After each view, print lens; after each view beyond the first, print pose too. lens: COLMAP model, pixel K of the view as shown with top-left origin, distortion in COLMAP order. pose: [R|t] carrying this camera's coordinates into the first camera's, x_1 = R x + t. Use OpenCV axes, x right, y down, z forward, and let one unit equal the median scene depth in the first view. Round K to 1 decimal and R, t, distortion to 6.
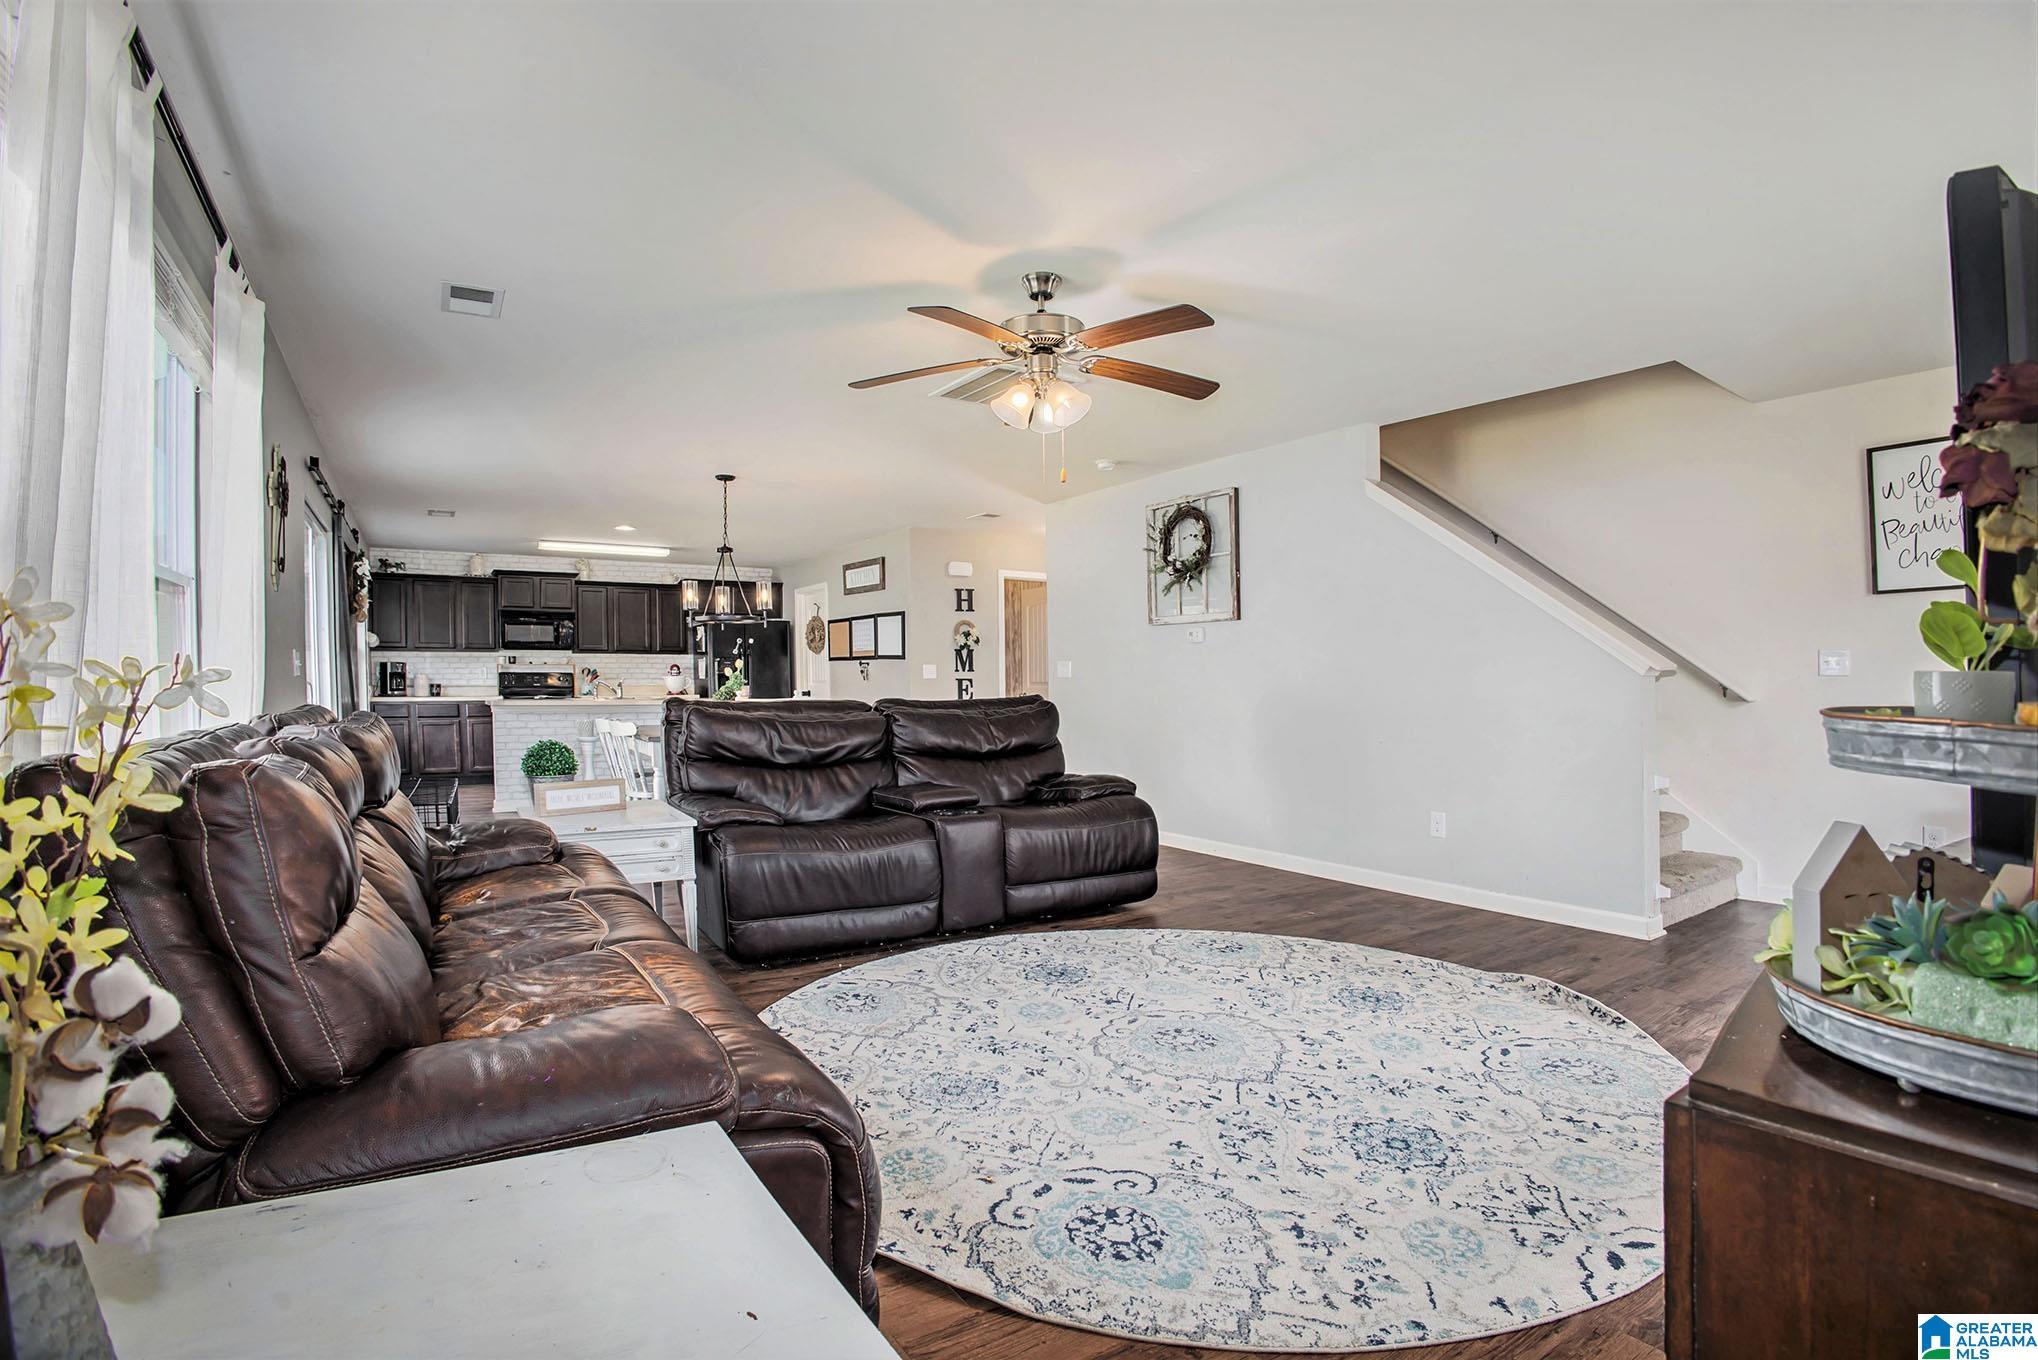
lens RADIAL K [[937.2, 0, 1033.9], [0, 937.2, 686.6], [0, 0, 1]] dist [-0.146207, 0.033378]
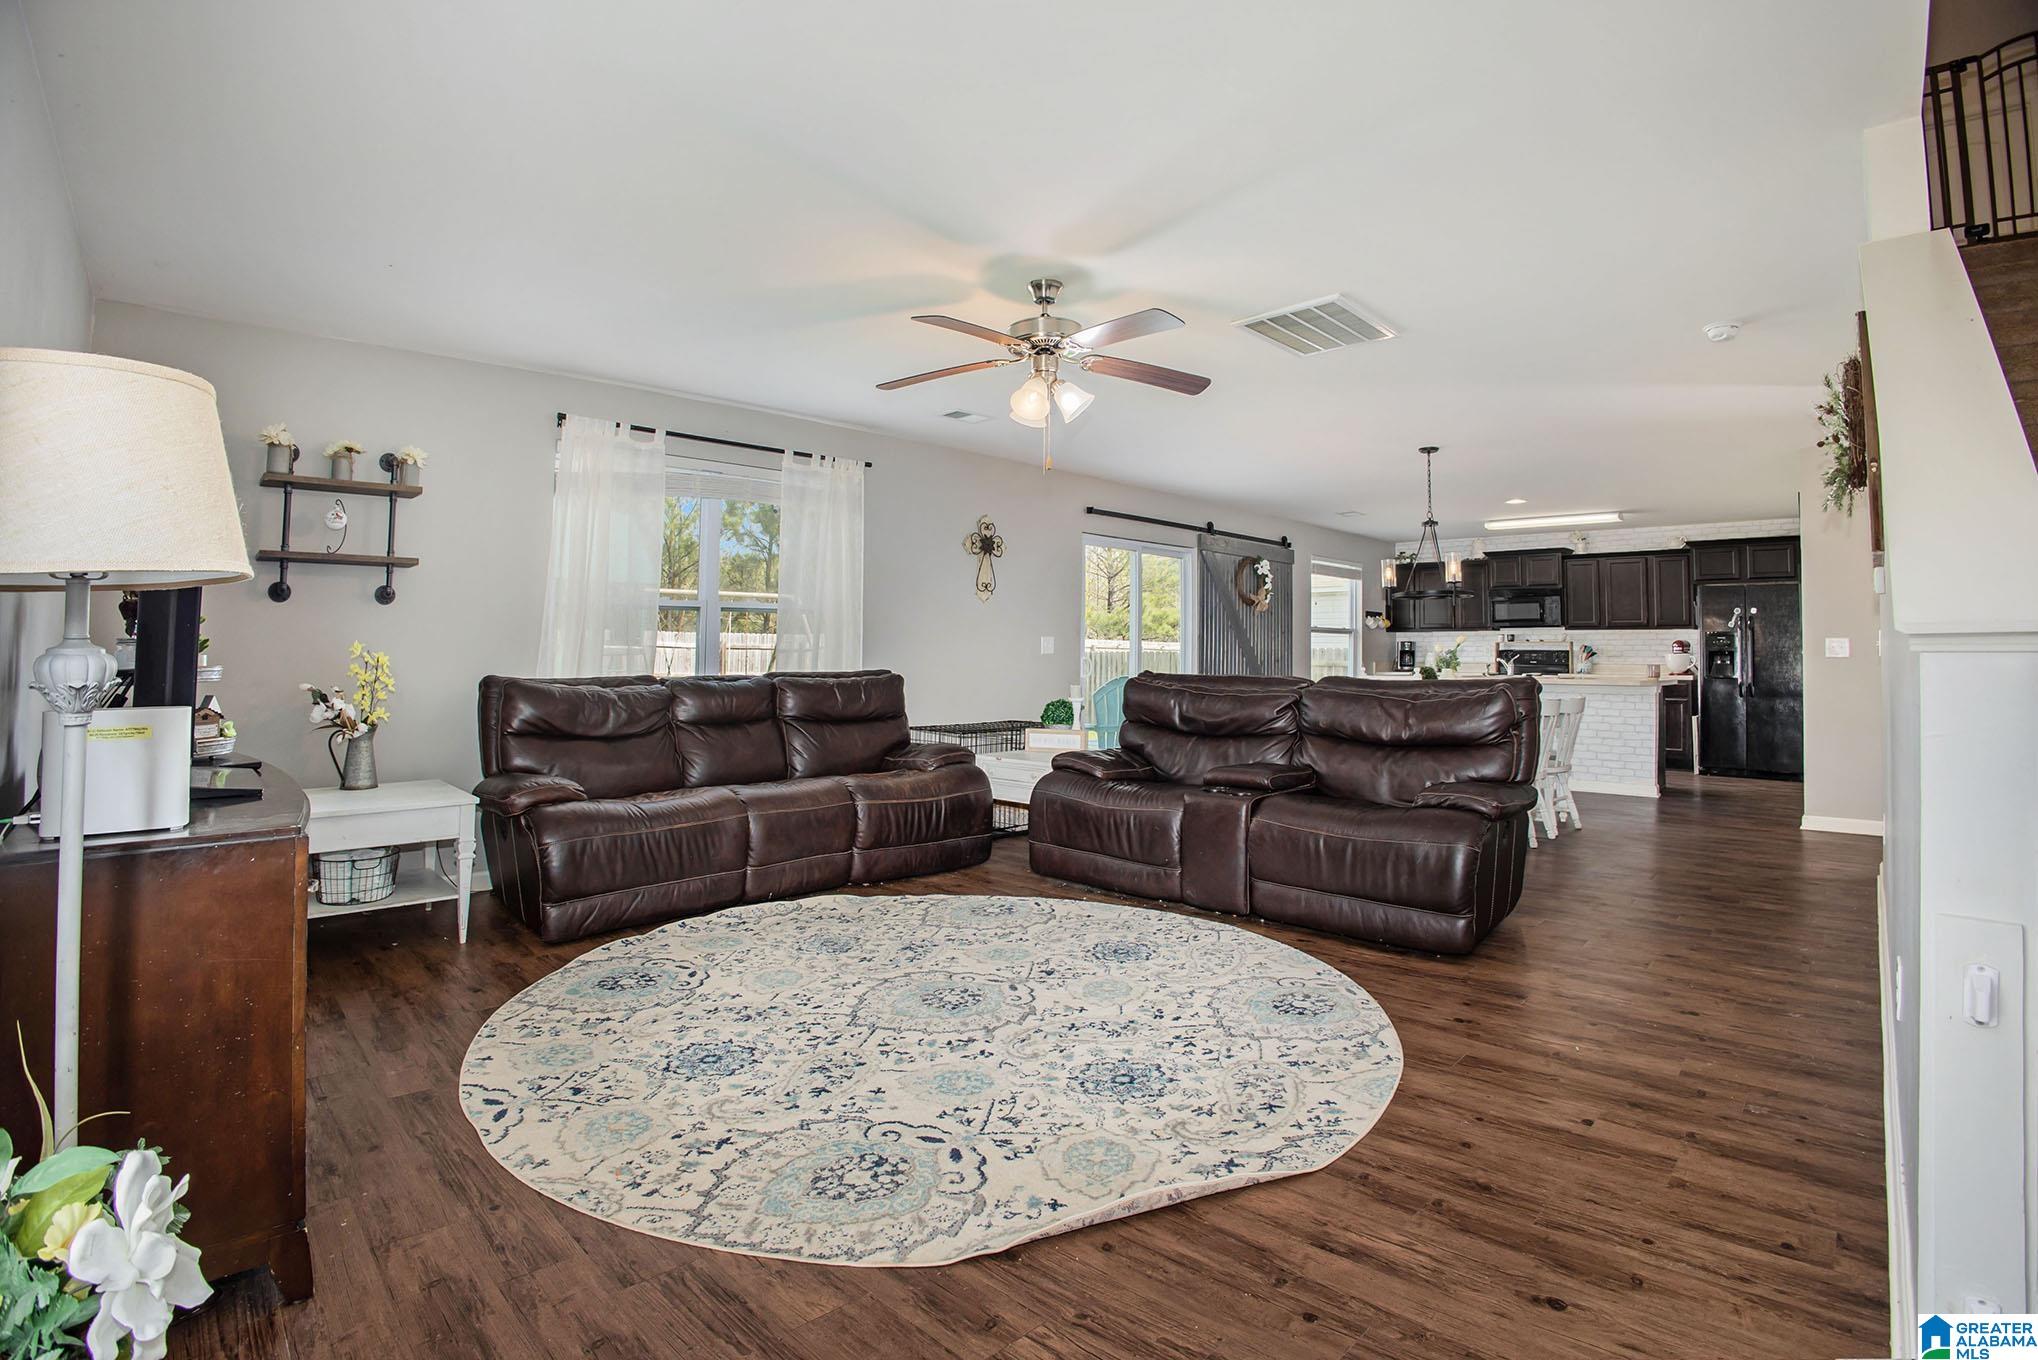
lens RADIAL K [[952.5, 0, 1019.0], [0, 952.5, 680.0], [0, 0, 1]] dist [-0.131470, 0.000228]
pose [[0.234704, 0.020864, -0.971843, 0.343514], [-0.003551, 0.999781, 0.020606, -0.001482], [0.972060, -0.001386, 0.234727, 0.228886]]
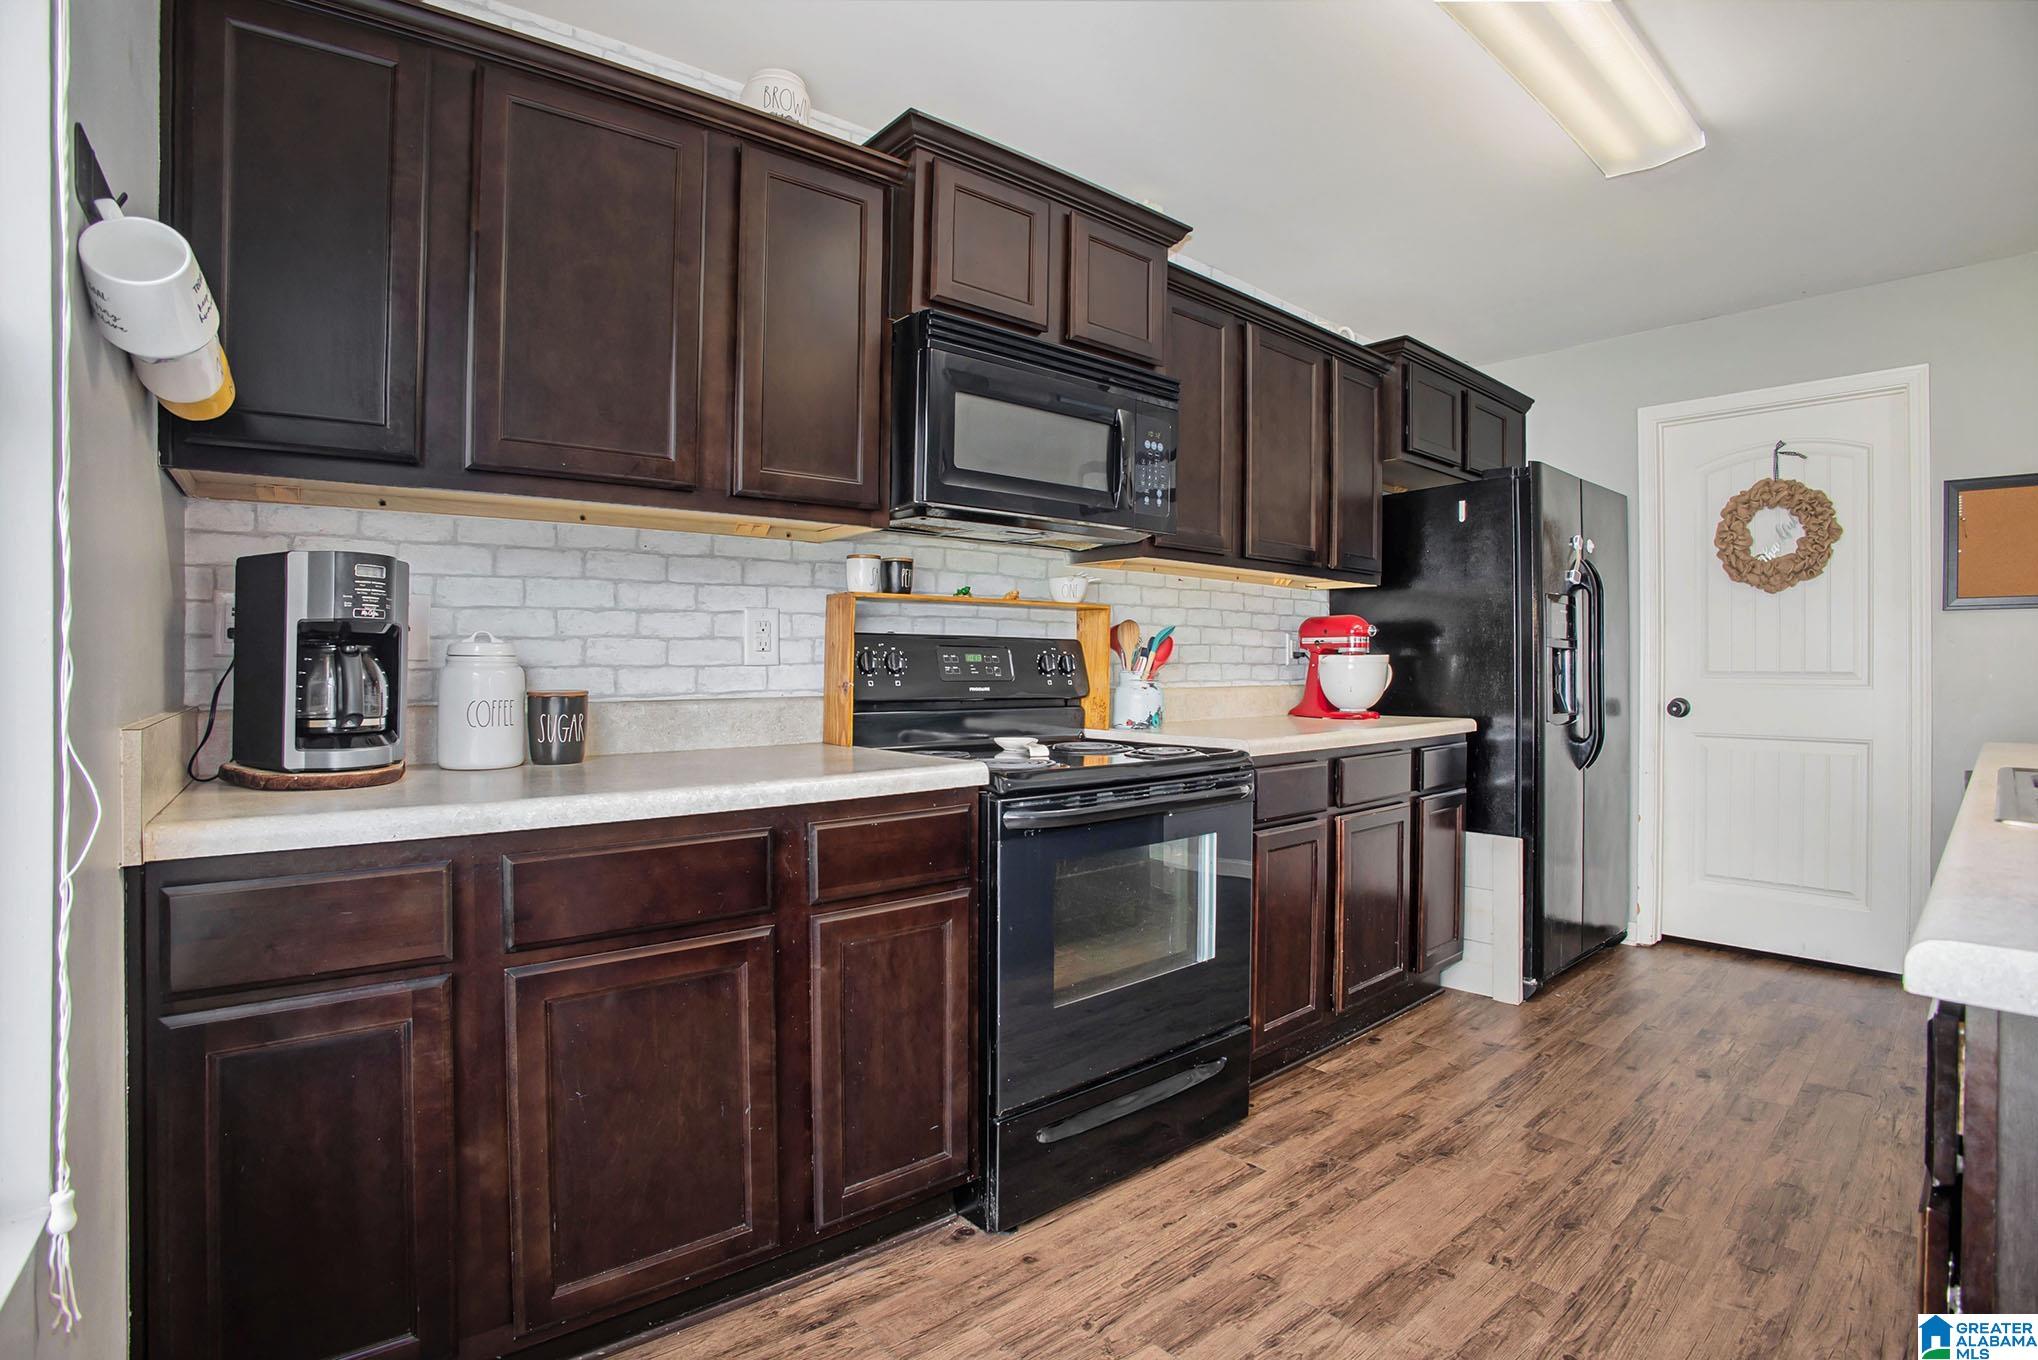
lens RADIAL K [[937.2, 0, 1033.9], [0, 937.2, 686.6], [0, 0, 1]] dist [-0.146207, 0.033378]
pose [[0.995731, -0.004549, 0.092191, -0.639939], [0.003212, 0.999888, 0.014647, -0.006534], [-0.092247, -0.014289, 0.995634, 0.856245]]
